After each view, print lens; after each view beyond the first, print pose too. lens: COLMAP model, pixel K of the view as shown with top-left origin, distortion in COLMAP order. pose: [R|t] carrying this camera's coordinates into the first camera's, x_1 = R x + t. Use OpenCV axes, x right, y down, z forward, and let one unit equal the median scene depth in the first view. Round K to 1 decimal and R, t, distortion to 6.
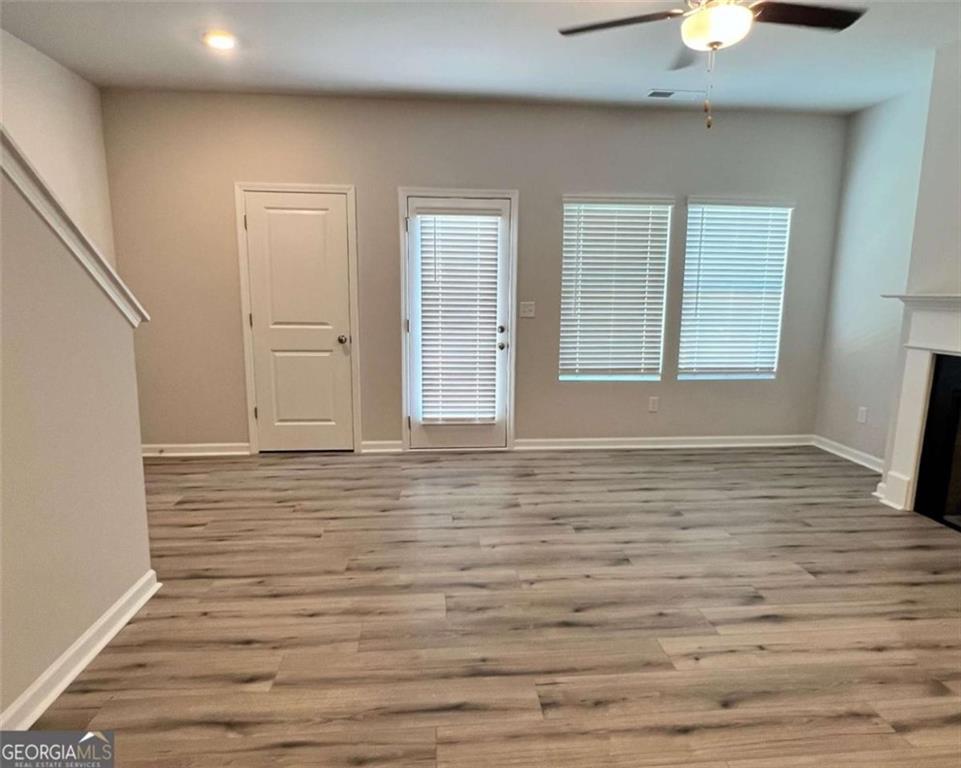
lens RADIAL K [[575.3, 0, 480.5], [0, 575.3, 384.0], [0, 0, 1]] dist [0.002480, -0.001531]
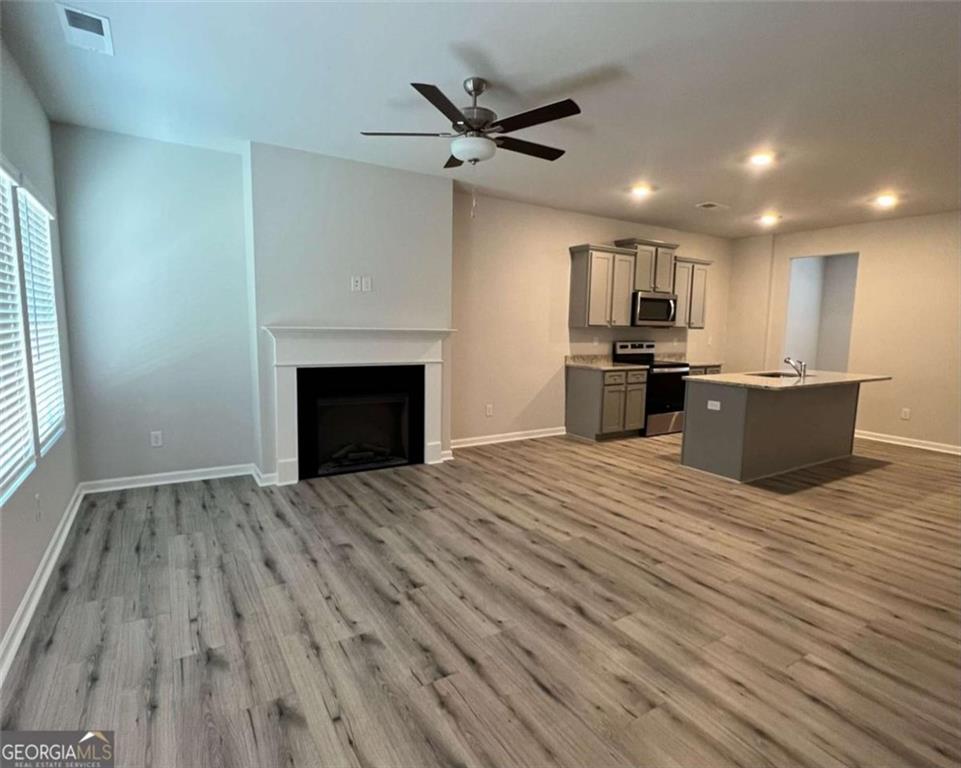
lens RADIAL K [[515.3, 0, 480.5], [0, 515.3, 384.0], [0, 0, 1]] dist [-0.002602, -0.000390]
pose [[-0.454987, -0.121418, 0.882182, -0.613833], [0.115934, 0.974153, 0.193869, -0.231845], [-0.882919, 0.190483, -0.429150, 1.278270]]
